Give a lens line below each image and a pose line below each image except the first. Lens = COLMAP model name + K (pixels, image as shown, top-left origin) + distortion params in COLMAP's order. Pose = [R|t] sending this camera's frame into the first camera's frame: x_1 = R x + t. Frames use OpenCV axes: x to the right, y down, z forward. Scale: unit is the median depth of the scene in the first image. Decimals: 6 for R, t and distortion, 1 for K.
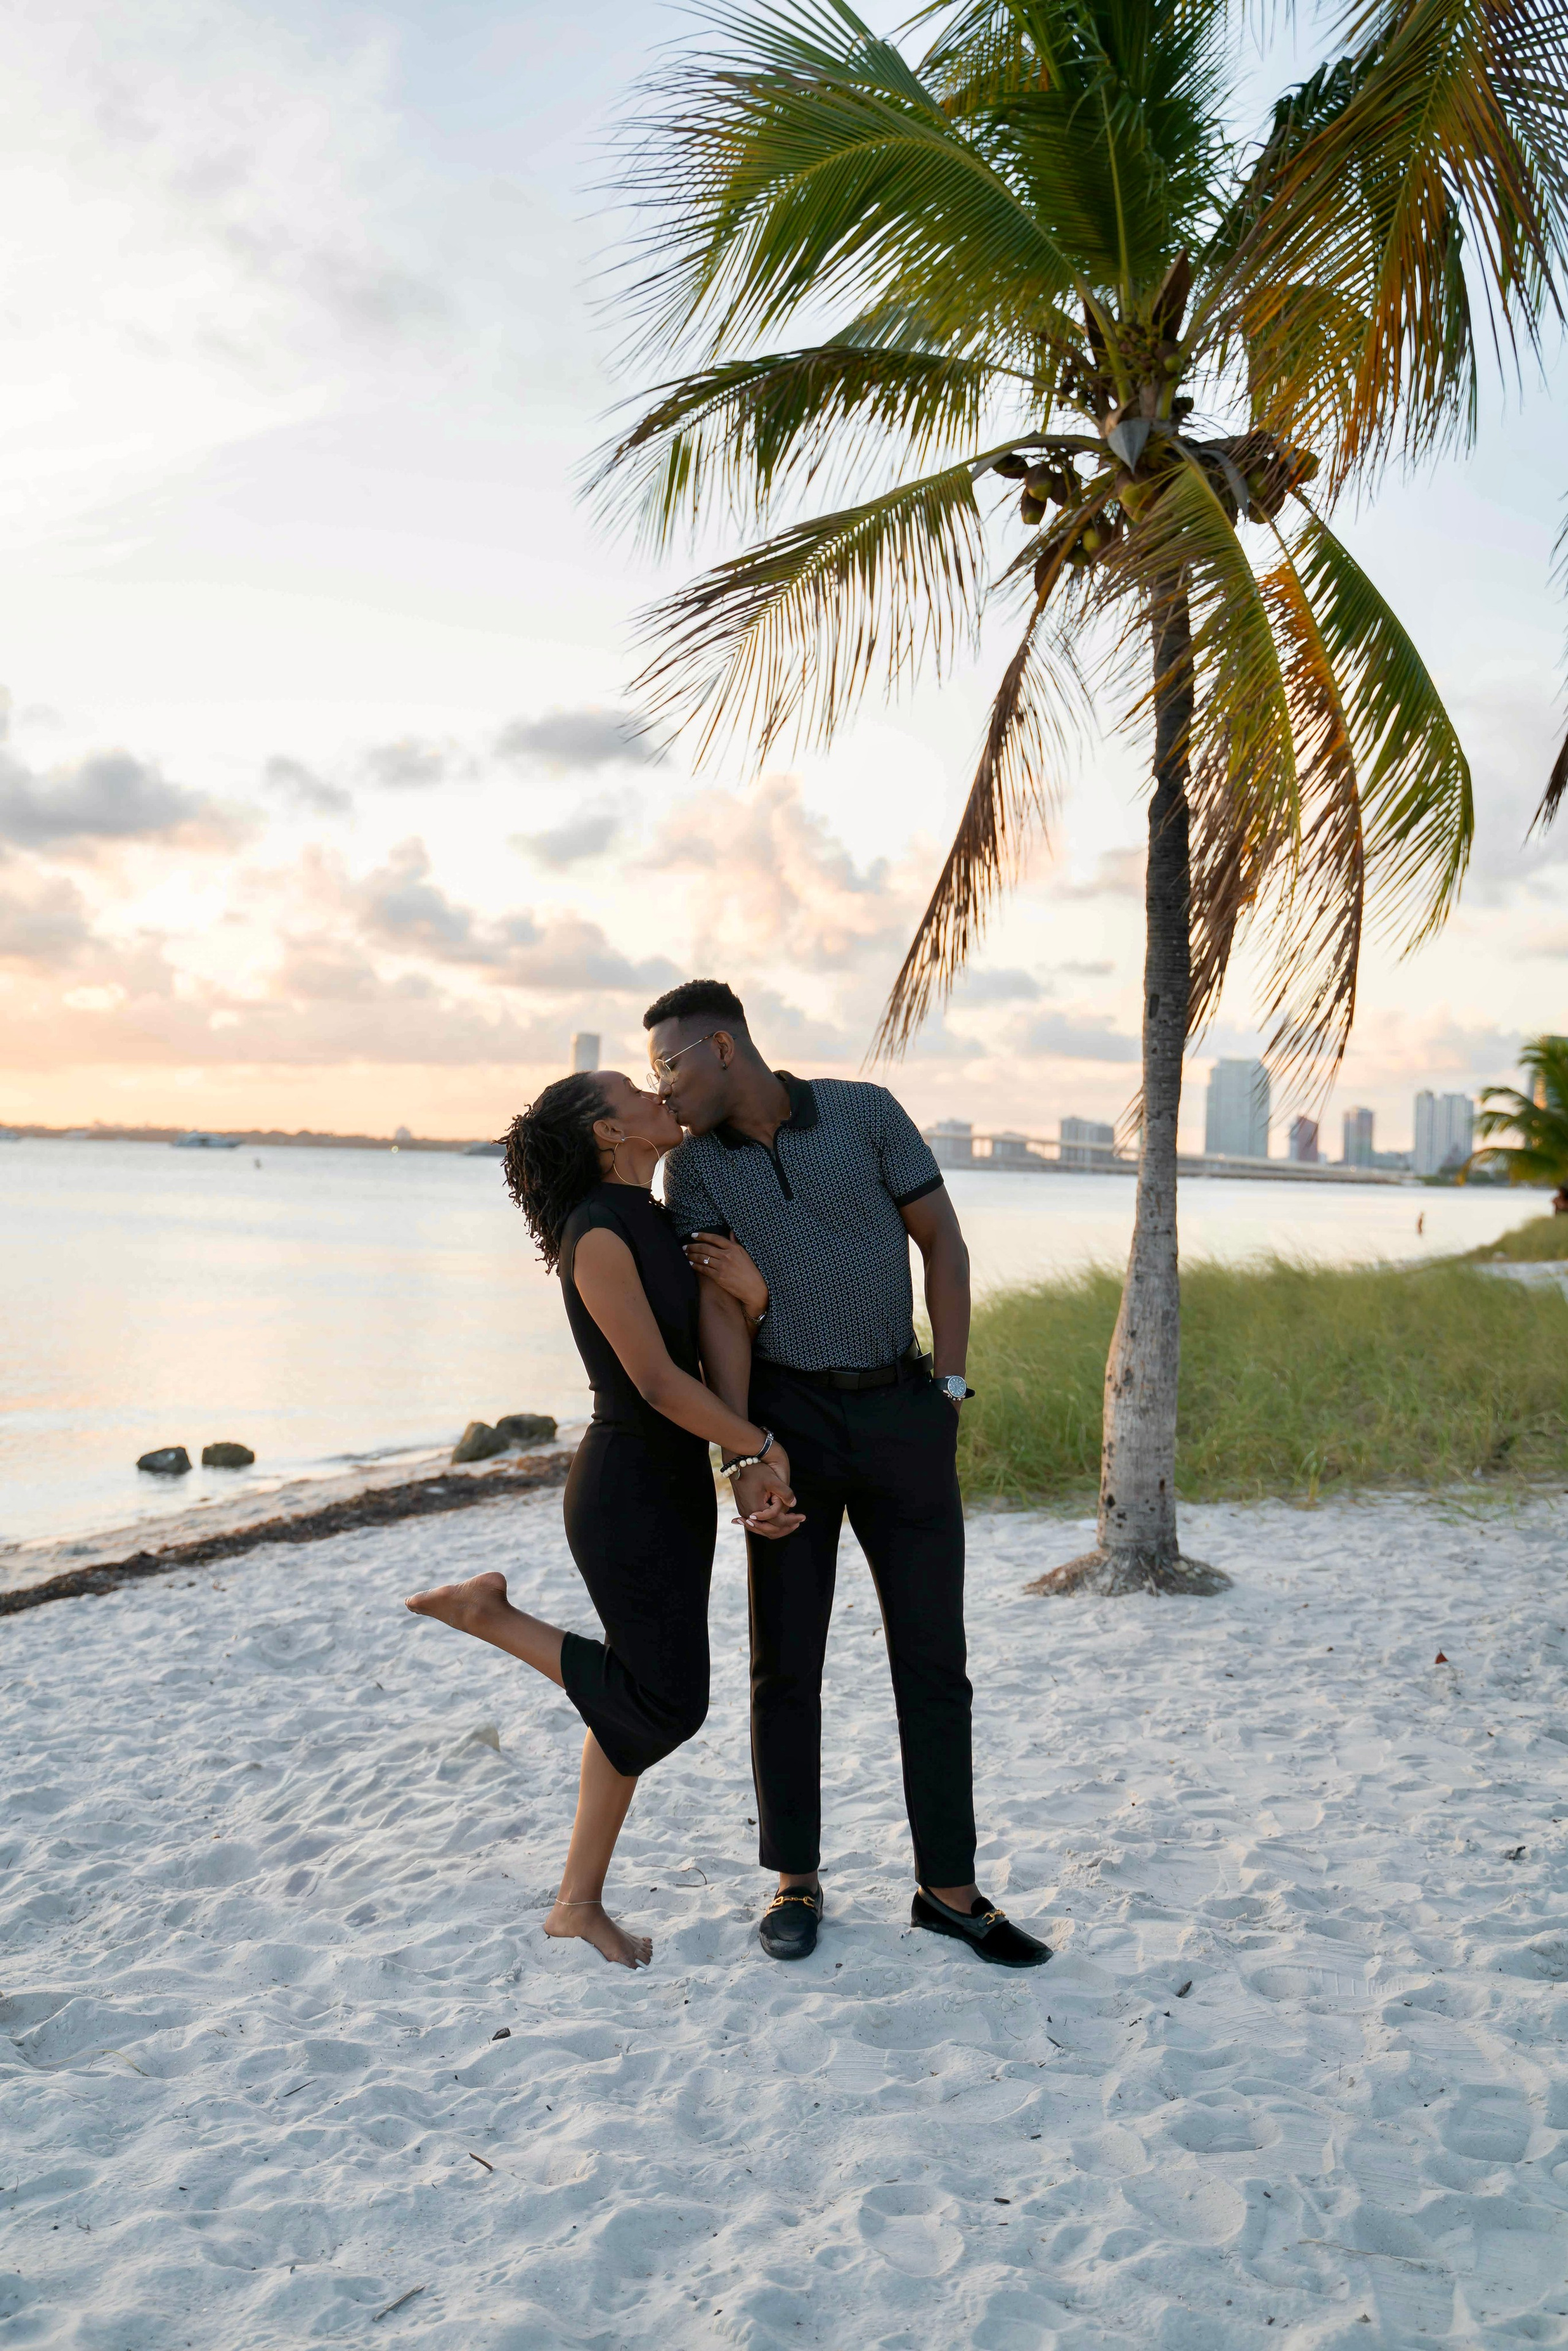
lens RADIAL K [[2496.1, 0, 782.8], [0, 2496.1, 1167.9], [0, 0, 1]] dist [-0.022345, 0.000000]
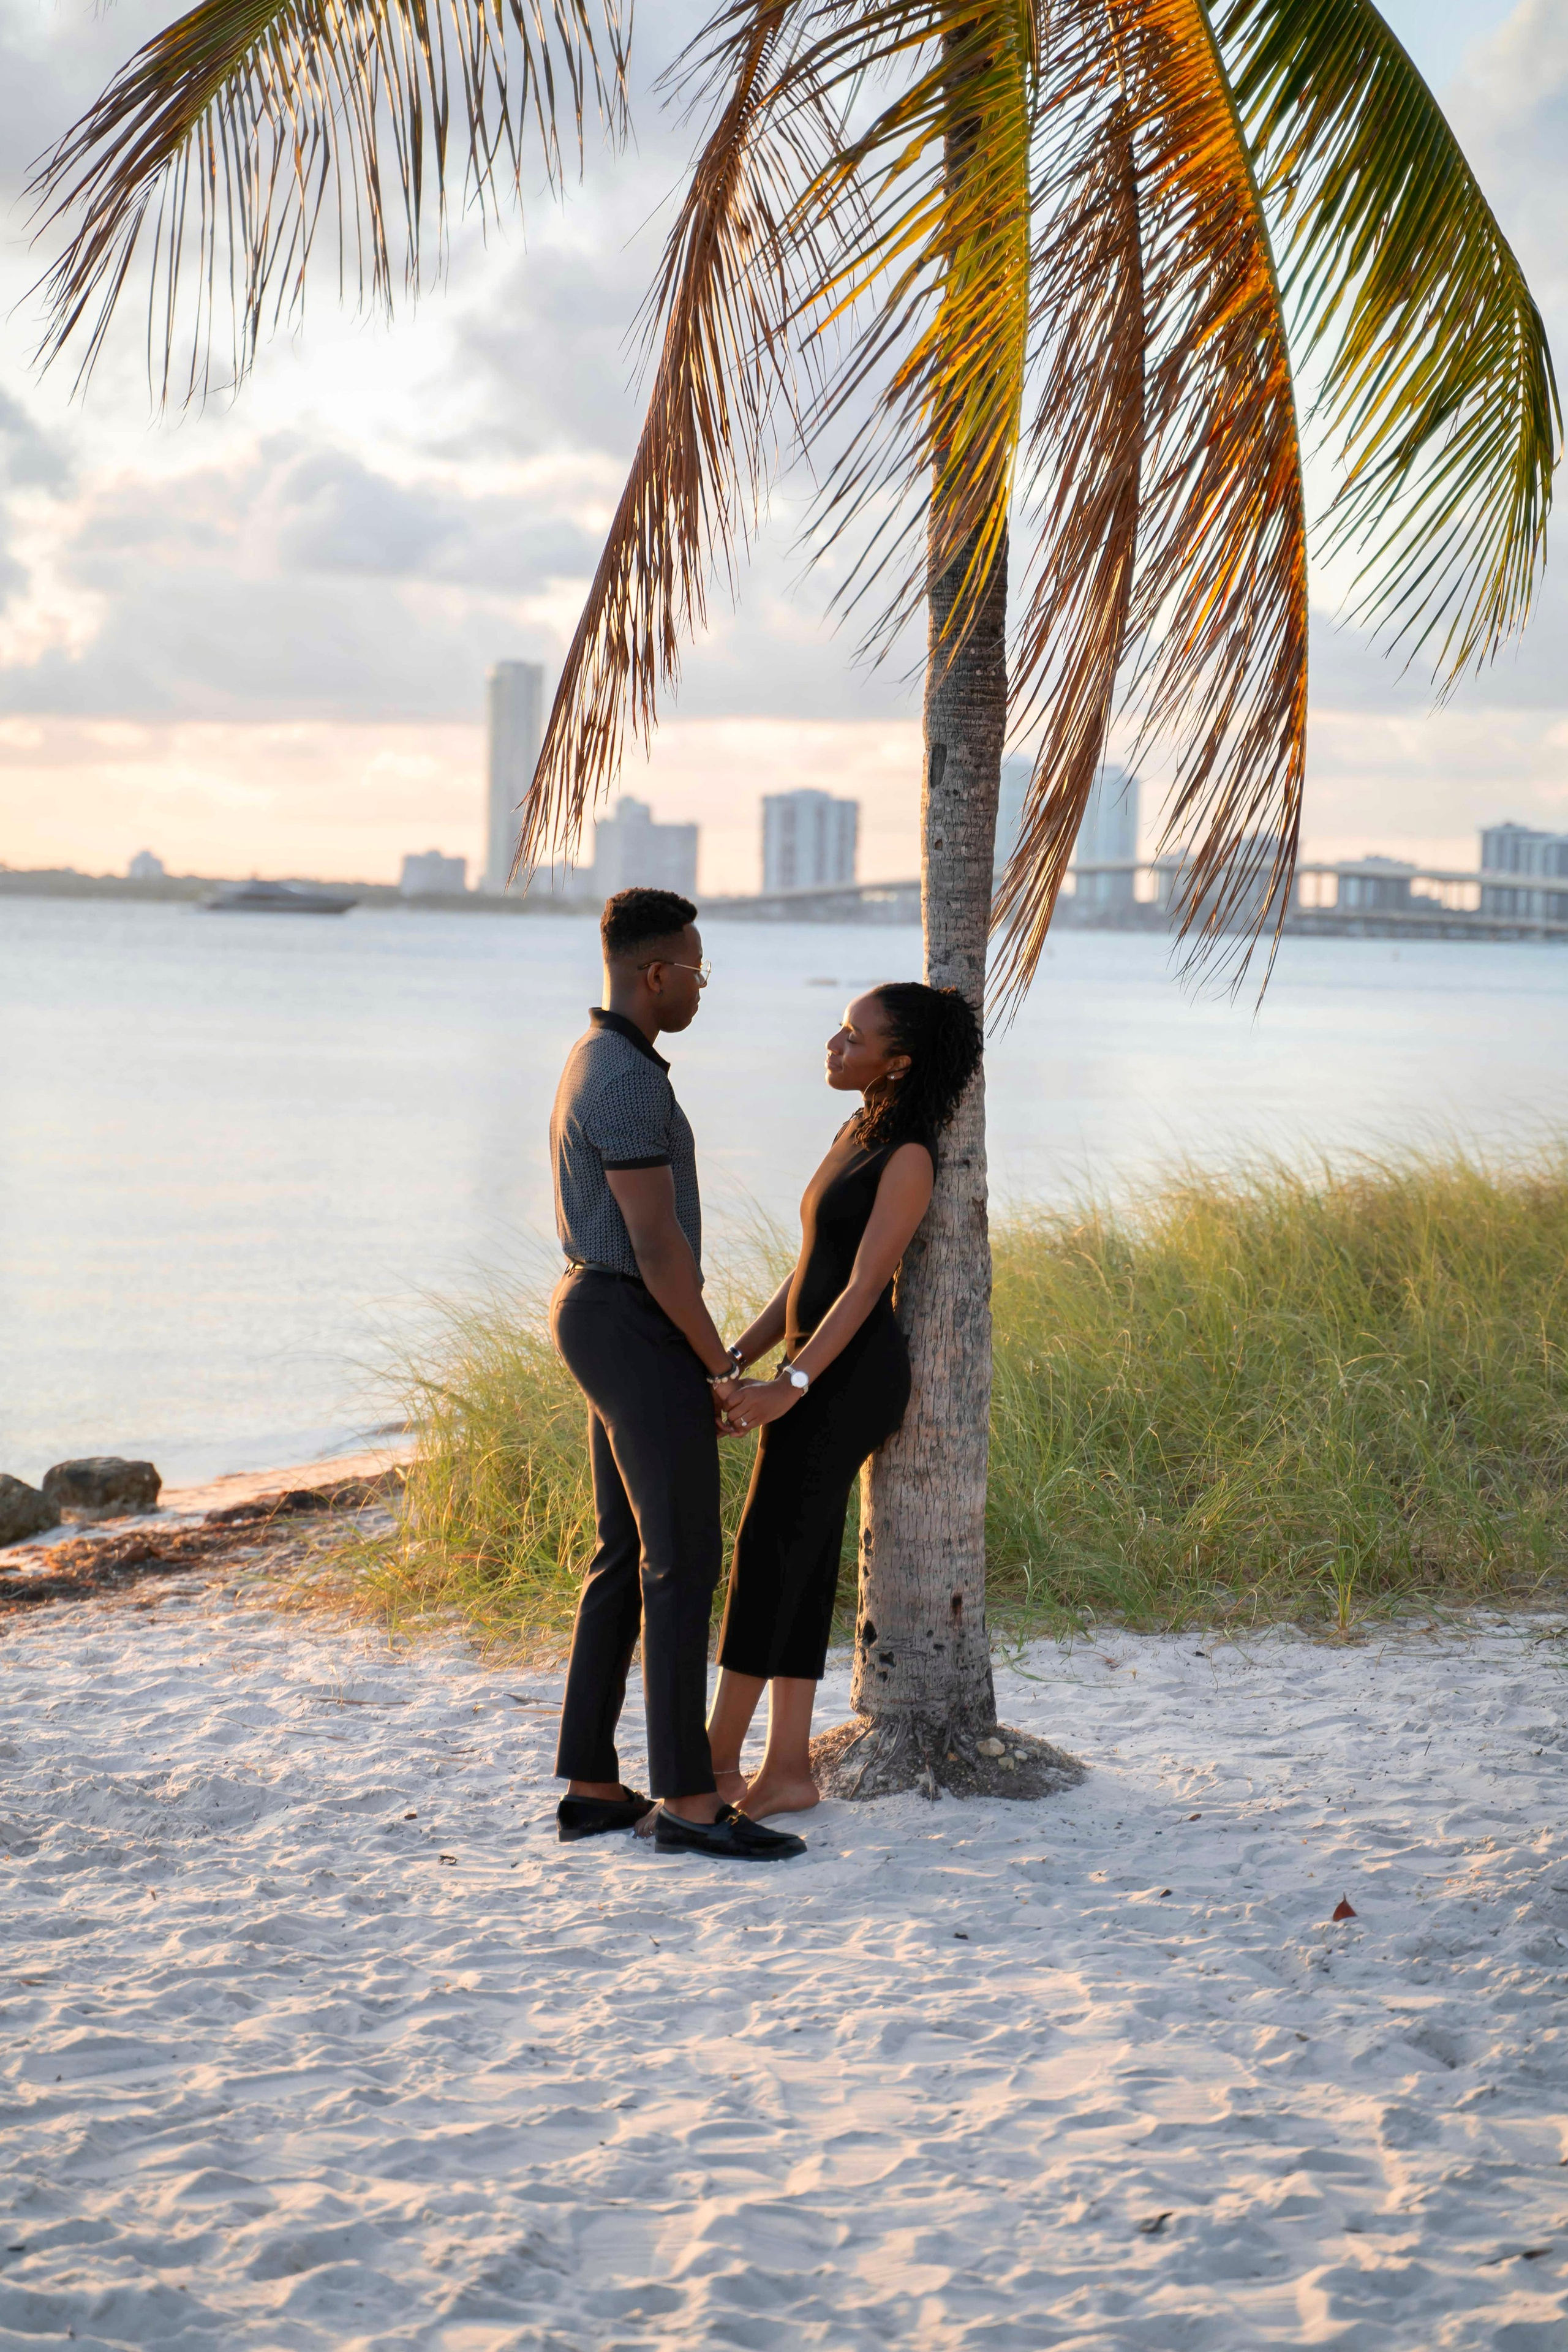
lens RADIAL K [[5107.9, 0, 767.6], [0, 5107.9, 1185.2], [0, 0, 1]] dist [0.322501, 0.000000]
pose [[0.999142, -0.003785, -0.041237, 0.156532], [0.005900, 0.998666, 0.051293, -0.029064], [0.040988, -0.051493, 0.997832, -0.166483]]
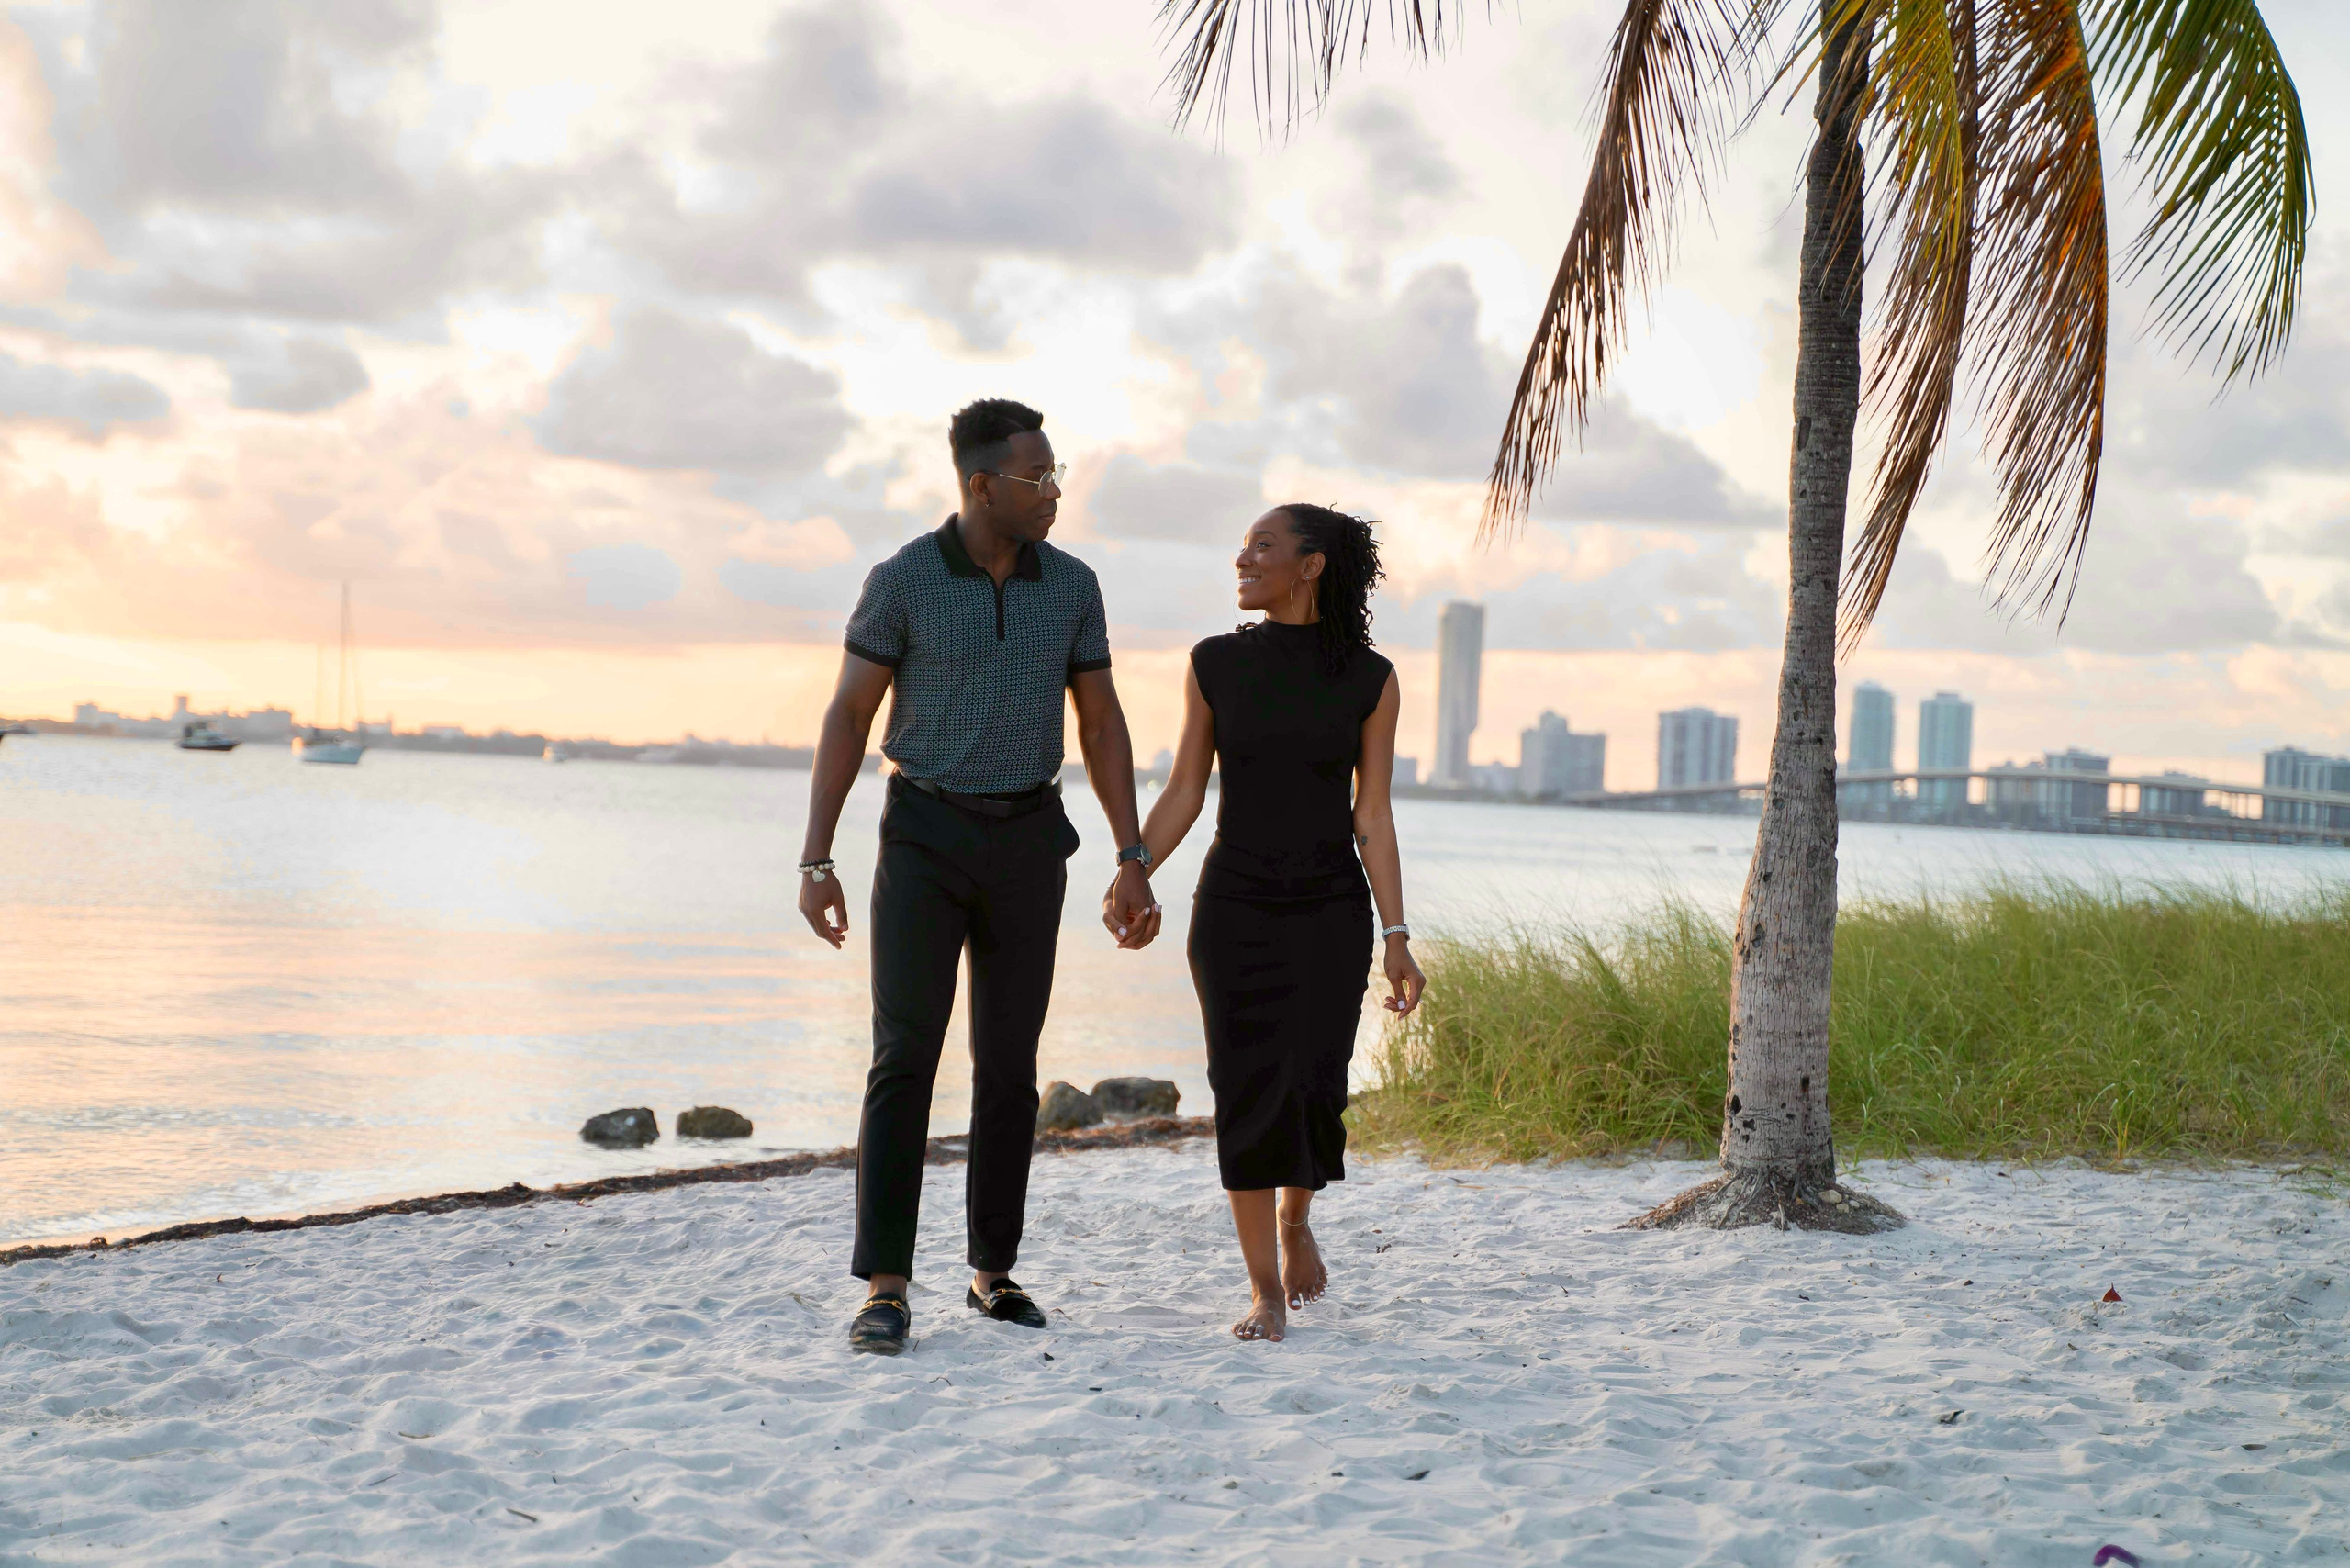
lens RADIAL K [[4113.9, 0, 1167.0], [0, 4113.9, 797.6], [0, 0, 1]] dist [0.283805, 0.000000]
pose [[0.987078, 0.016885, -0.159350, 0.158793], [-0.018487, 0.999792, -0.008579, 0.056324], [0.159172, 0.011414, 0.987185, -0.236236]]
